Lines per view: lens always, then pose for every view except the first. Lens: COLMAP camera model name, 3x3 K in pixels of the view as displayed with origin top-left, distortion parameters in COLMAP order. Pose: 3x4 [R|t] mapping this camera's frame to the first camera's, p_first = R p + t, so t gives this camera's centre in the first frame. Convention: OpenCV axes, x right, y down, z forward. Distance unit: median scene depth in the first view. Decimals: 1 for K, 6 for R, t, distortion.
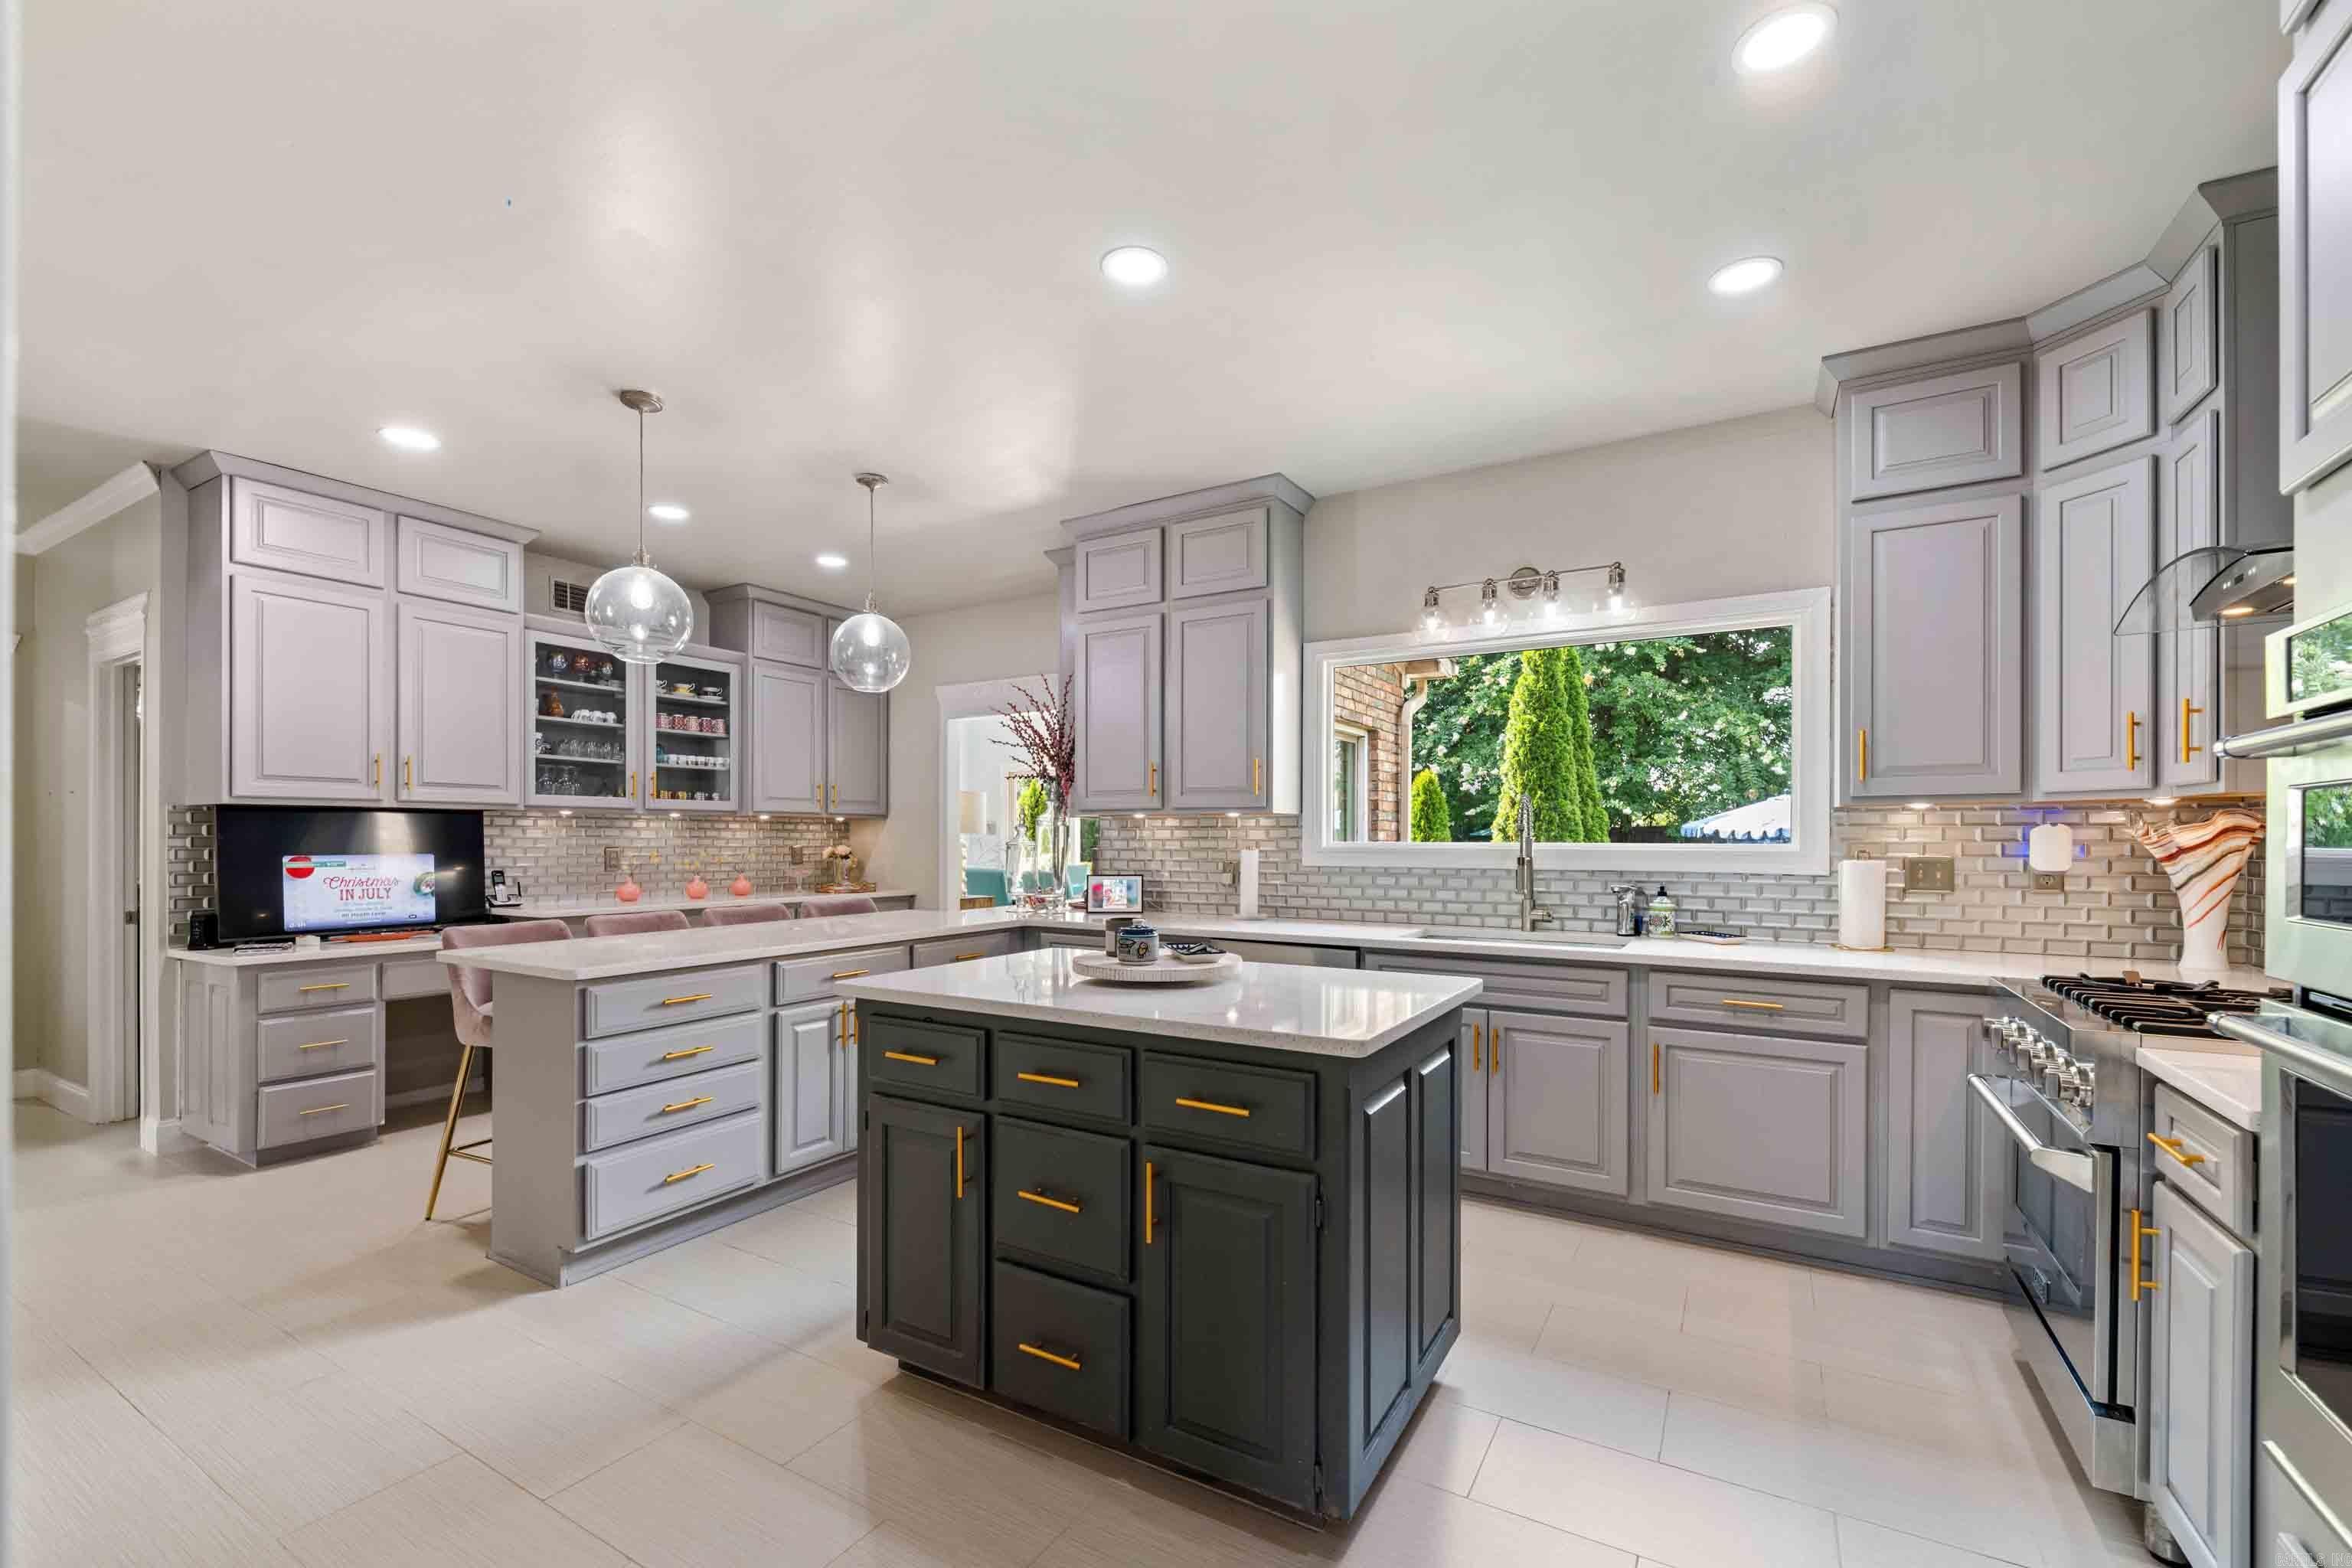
lens RADIAL K [[962.2, 0, 1176.2], [0, 962.2, 790.7], [0, 0, 1]] dist [-0.000925, 0.000218]
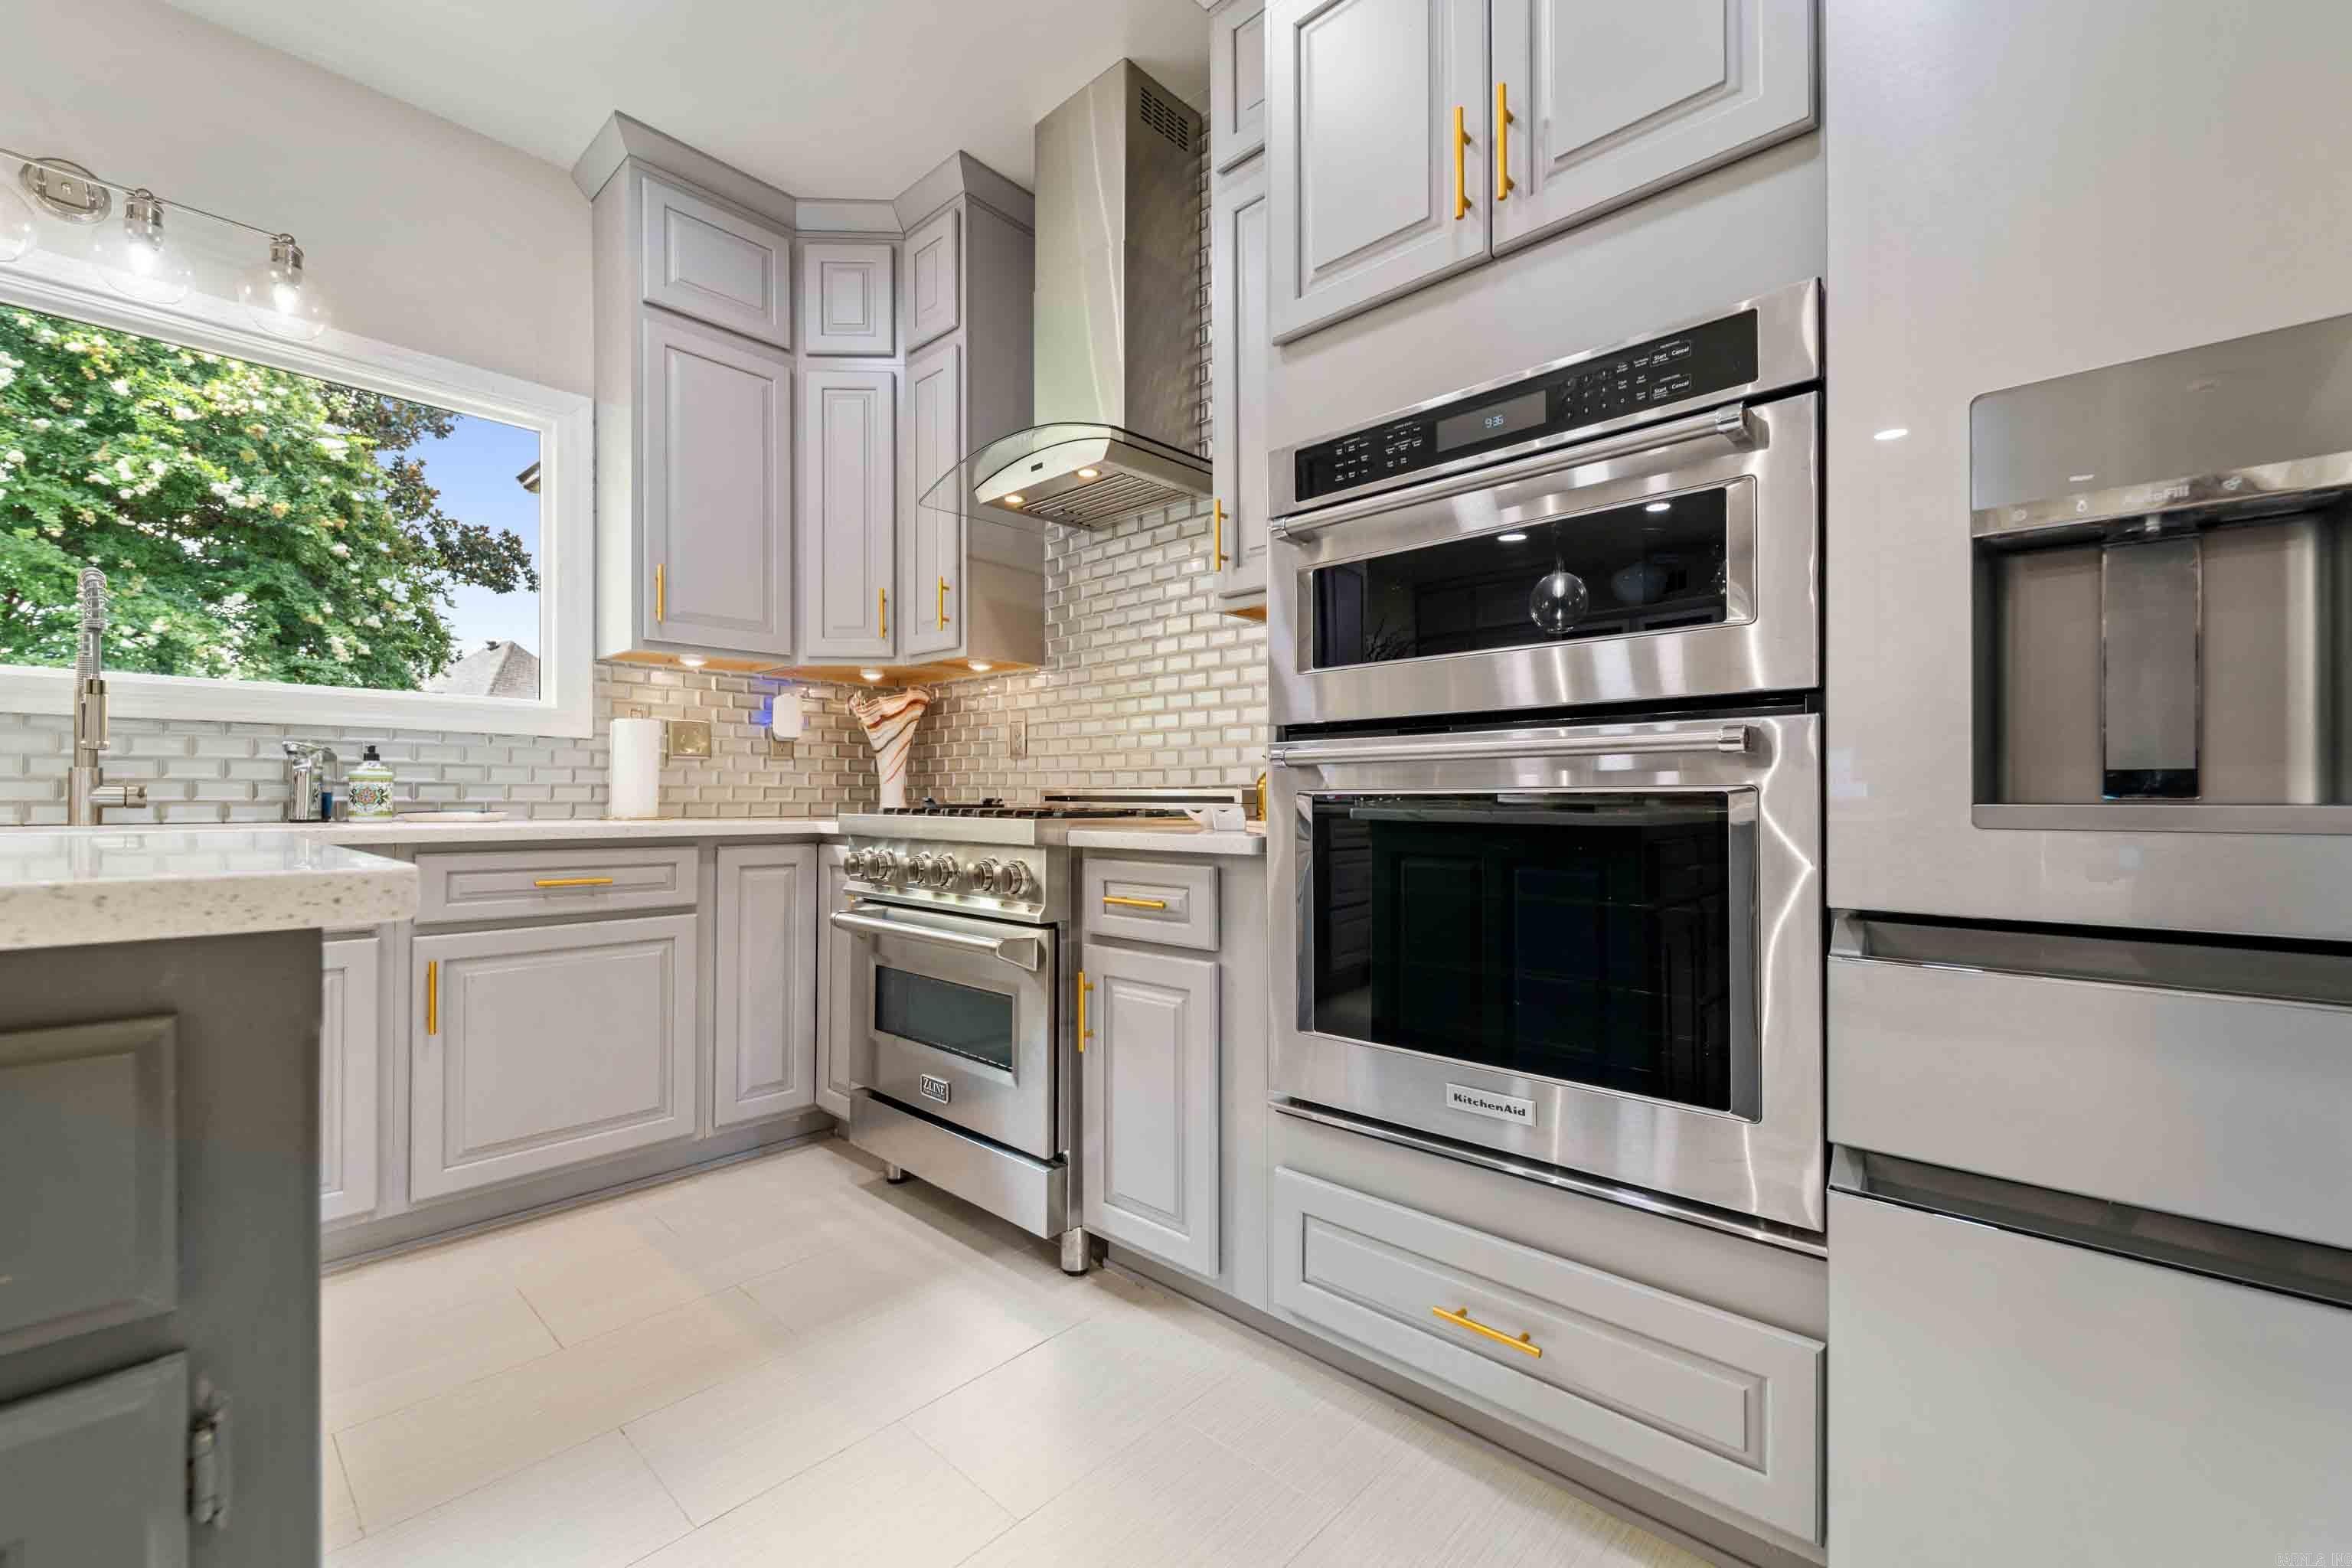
lens RADIAL K [[962.2, 0, 1176.2], [0, 962.2, 790.7], [0, 0, 1]] dist [-0.000925, 0.000218]
pose [[0.211516, 0.001972, 0.977372, -0.036132], [-0.048666, 0.998779, 0.008517, 0.110869], [-0.976162, -0.049366, 0.211354, 0.351086]]
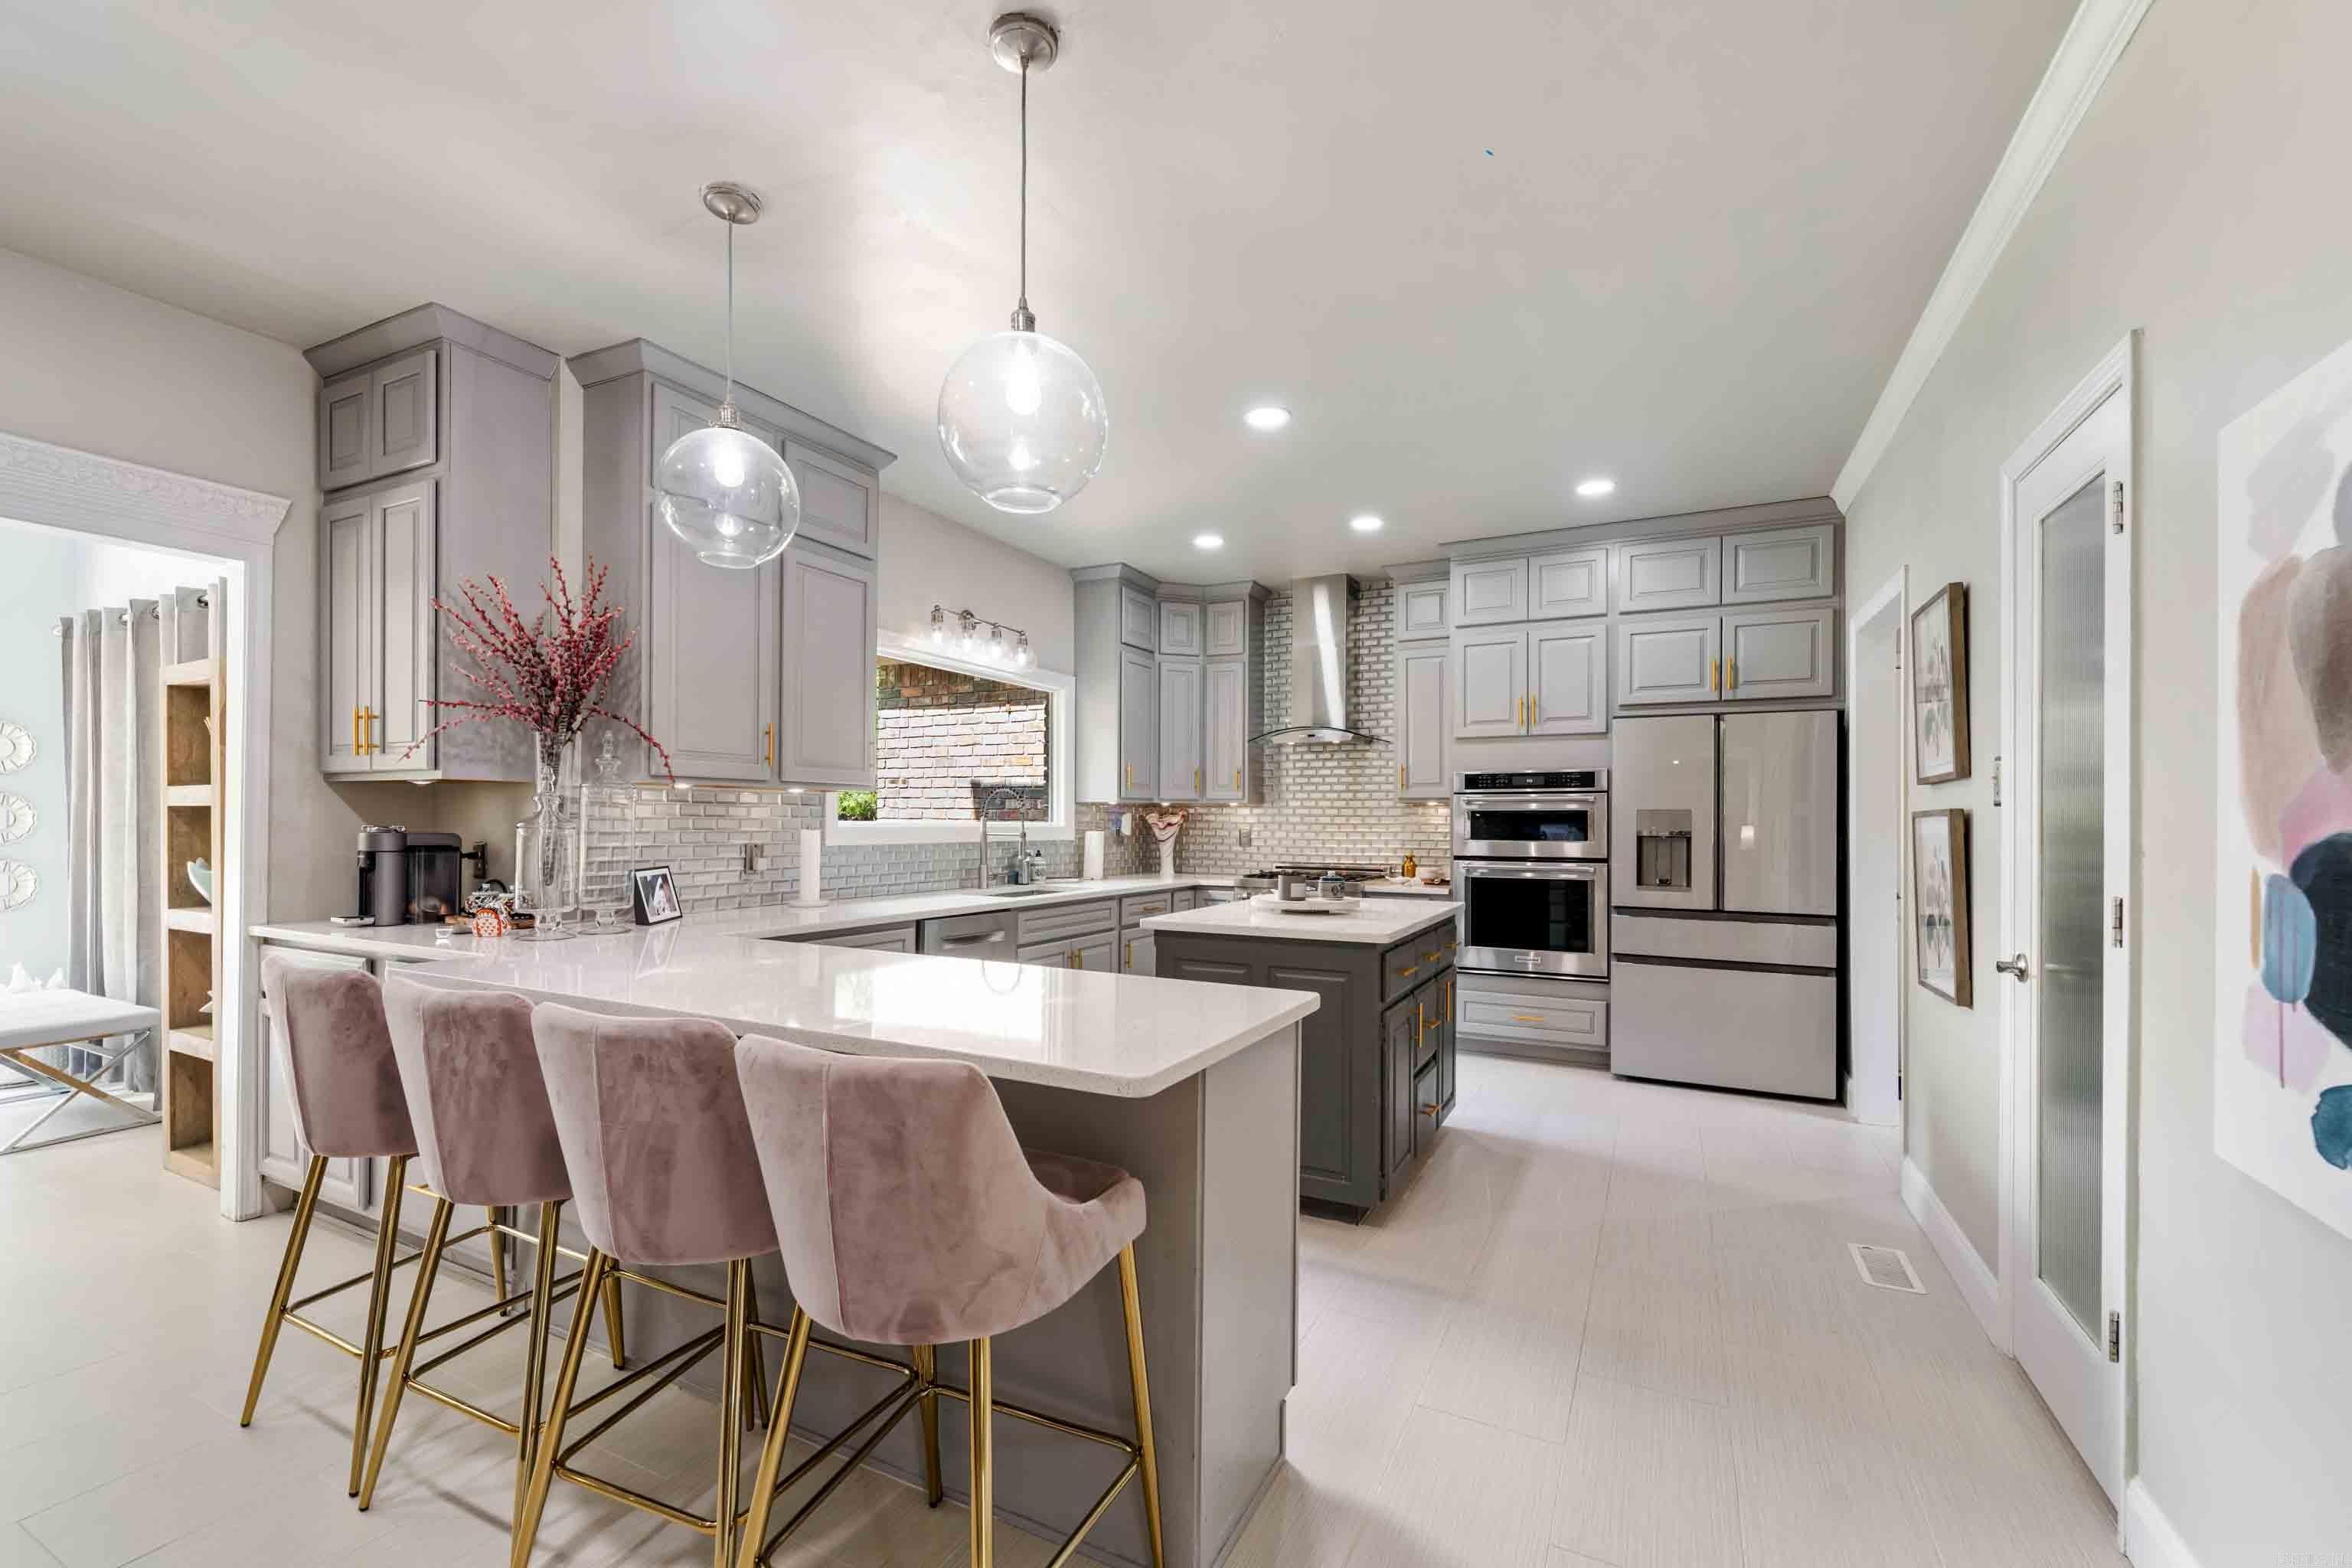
lens RADIAL K [[952.4, 0, 1175.1], [0, 952.4, 815.9], [0, 0, 1]] dist [0.000093, 0.000052]
pose [[-0.034799, 0.002551, 0.999391, -1.161396], [-0.057479, 0.998336, -0.004550, 0.044637], [-0.997740, -0.057602, -0.034594, 0.953469]]
